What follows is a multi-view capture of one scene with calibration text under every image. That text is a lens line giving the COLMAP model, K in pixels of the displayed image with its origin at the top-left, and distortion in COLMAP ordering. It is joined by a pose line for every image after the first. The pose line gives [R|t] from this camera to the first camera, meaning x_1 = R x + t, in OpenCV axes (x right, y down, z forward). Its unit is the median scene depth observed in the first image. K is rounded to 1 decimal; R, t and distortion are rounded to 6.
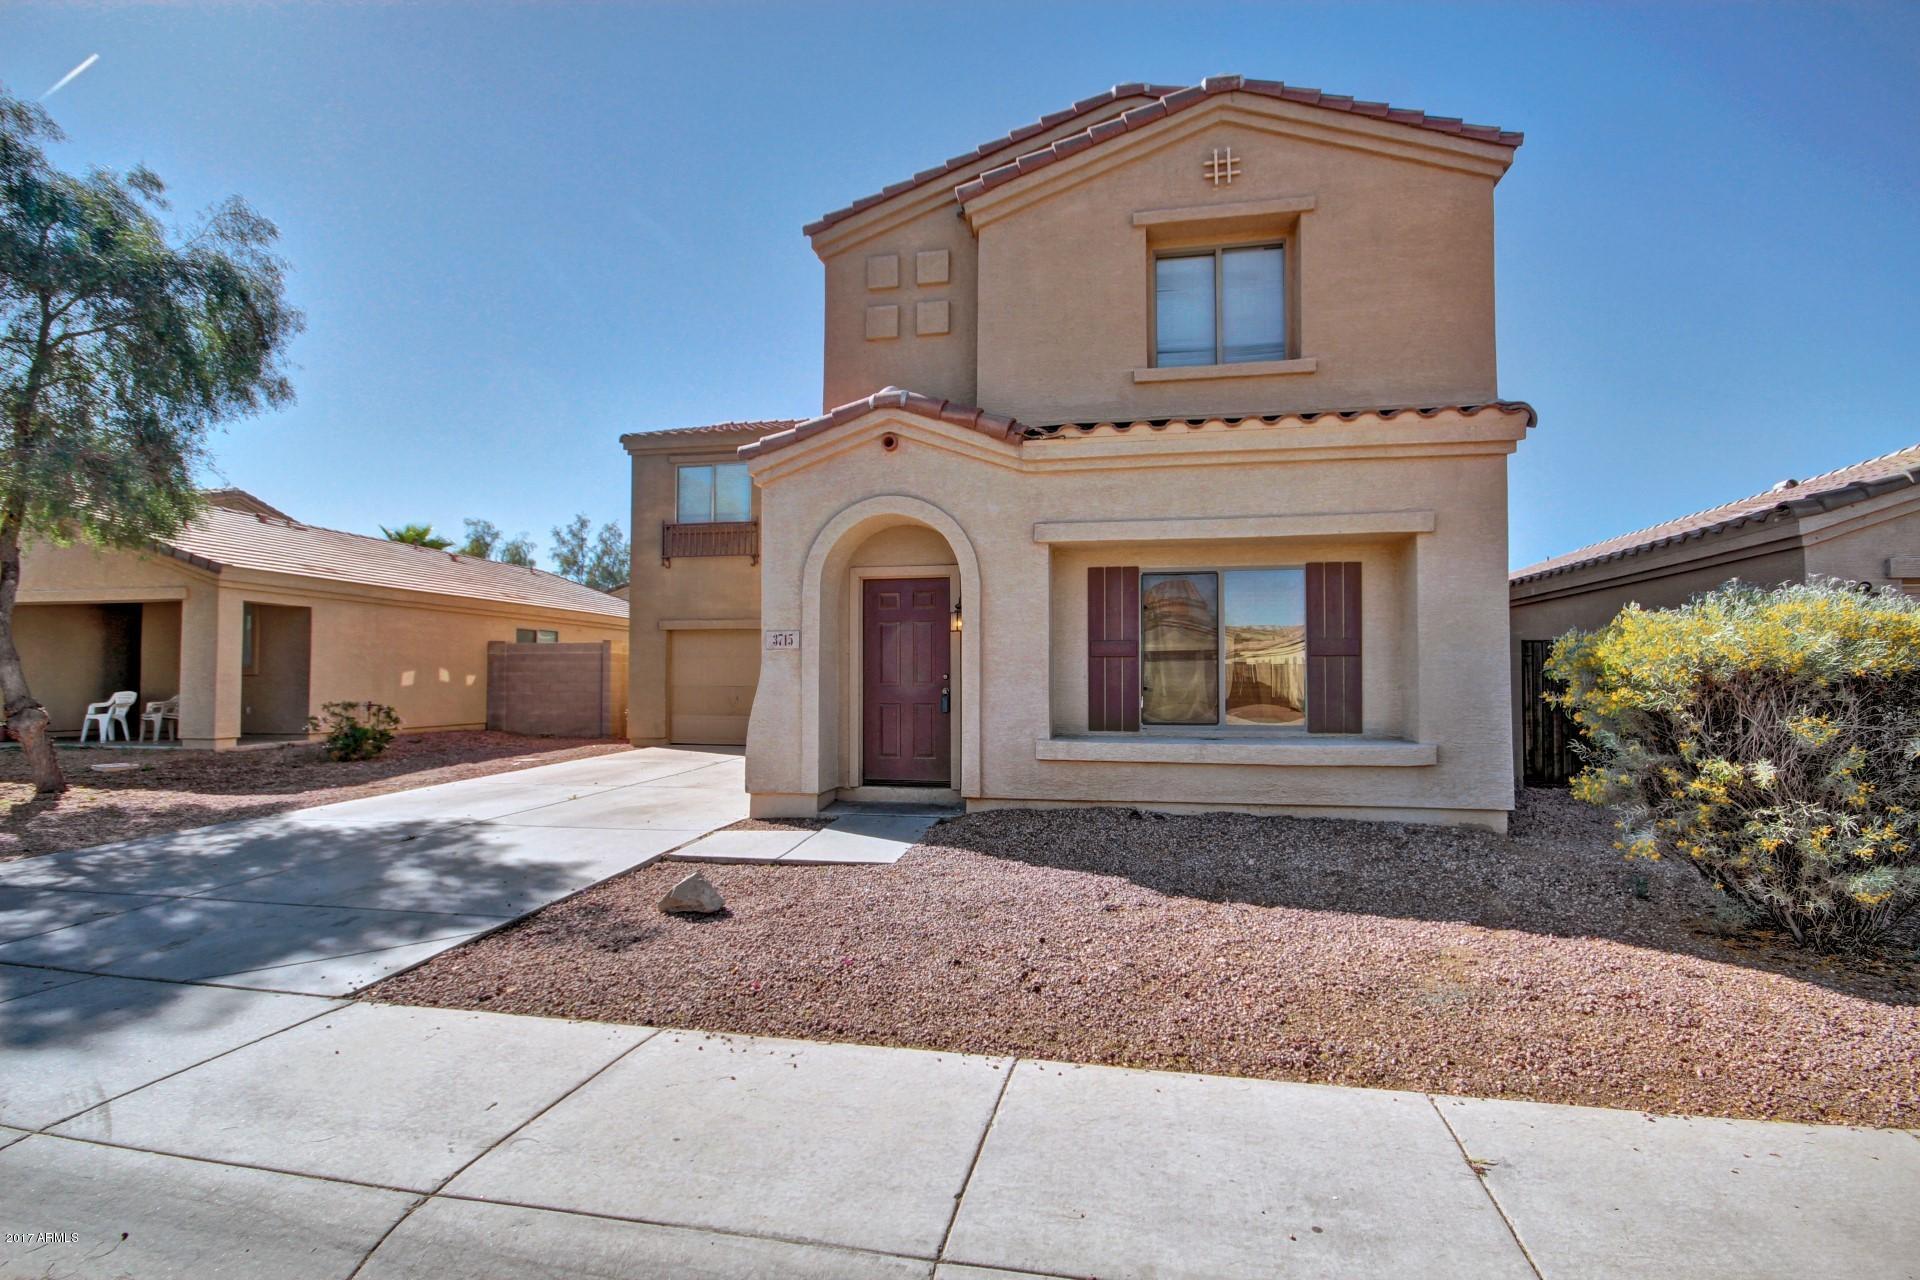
lens RADIAL K [[882.9, 0, 965.4], [0, 882.9, 648.1], [0, 0, 1]] dist [-0.002744, -0.001800]
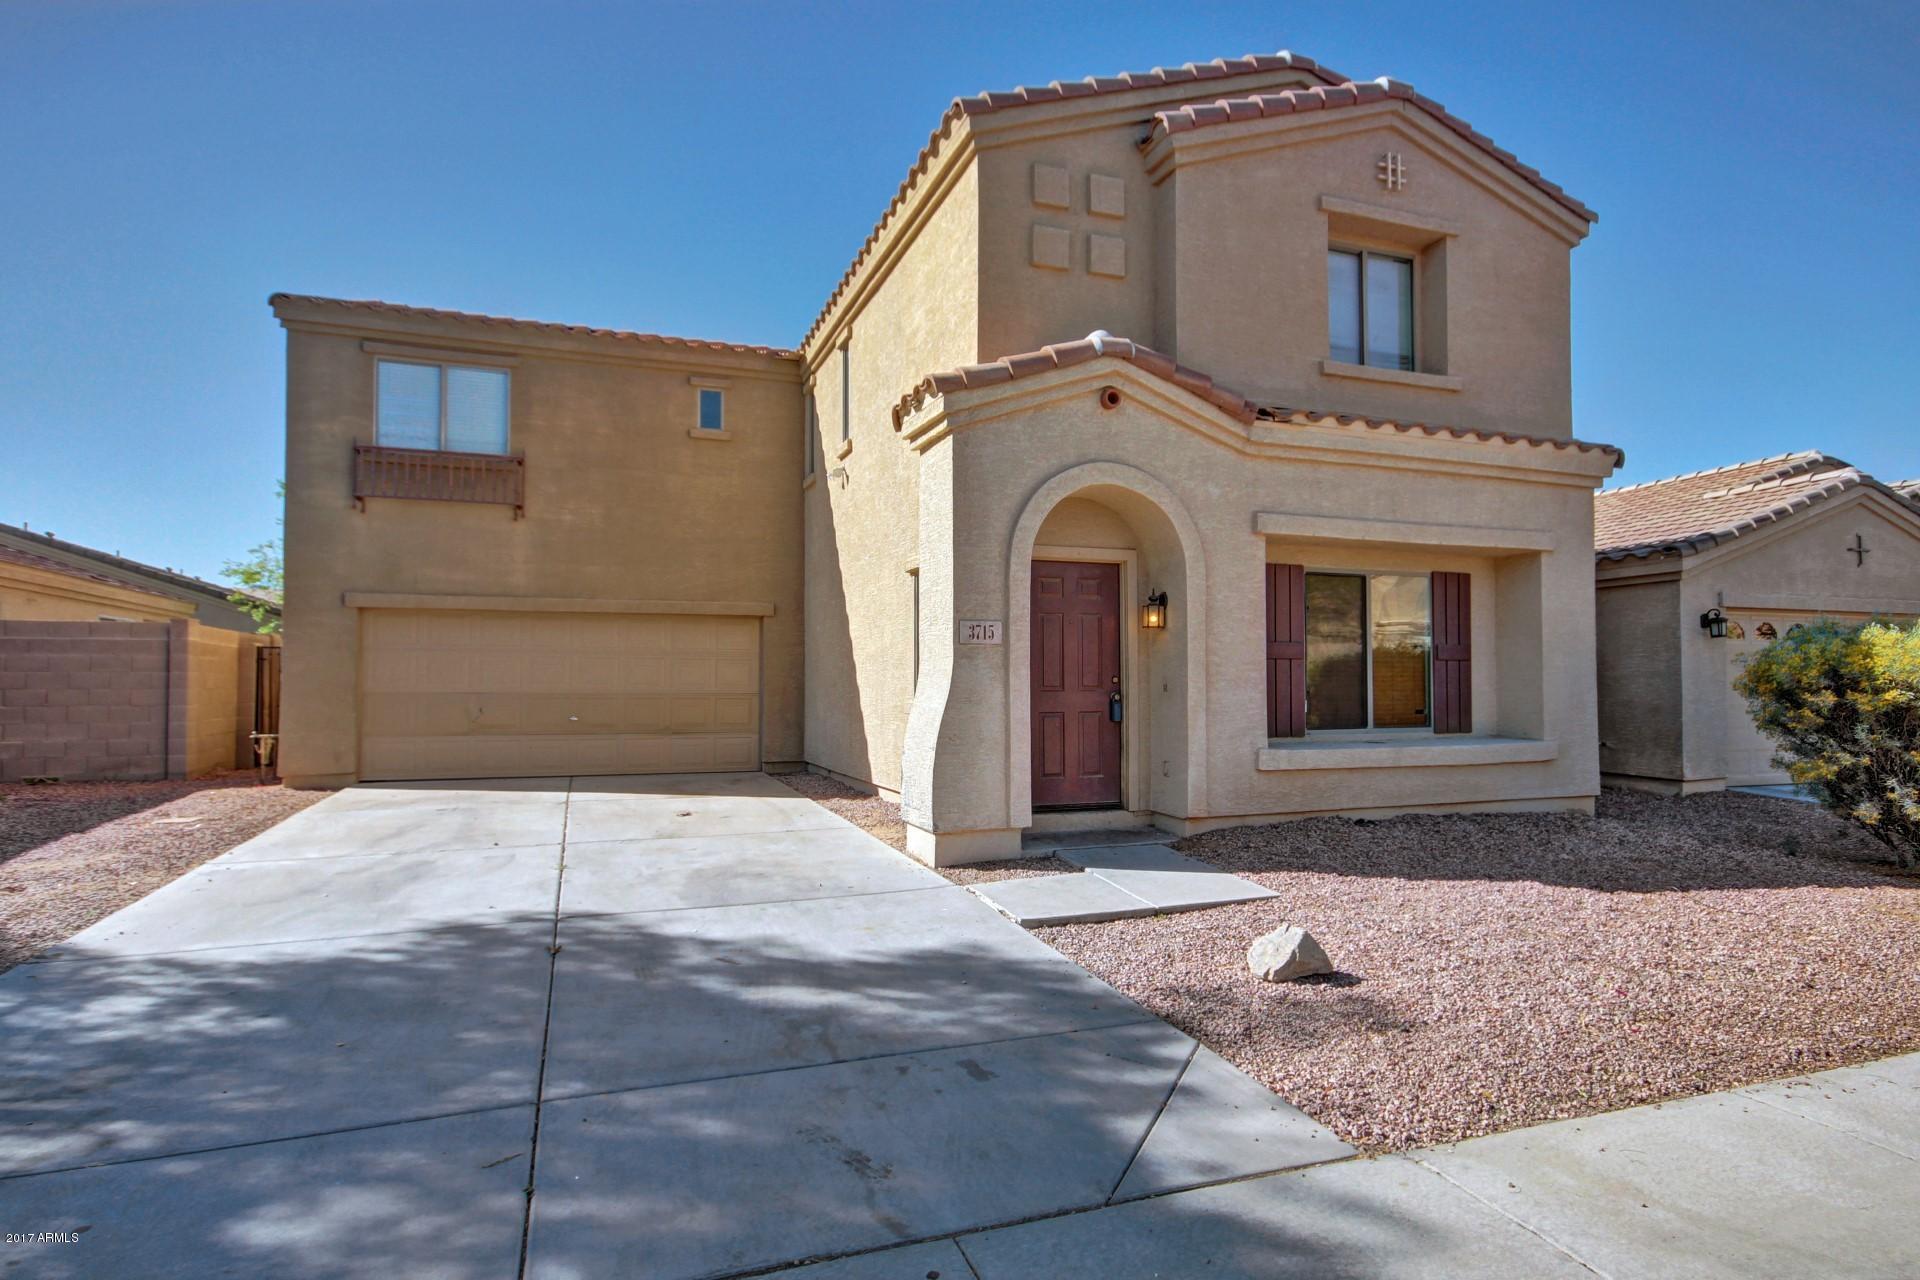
lens RADIAL K [[1024.3, 0, 956.6], [0, 1024.3, 647.5], [0, 0, 1]] dist [0.006807, 0.001302]
pose [[0.854317, 0.016465, 0.519491, -0.723839], [-0.017510, 0.999842, -0.002893, 0.007380], [-0.519457, -0.006625, 0.854471, 0.252681]]
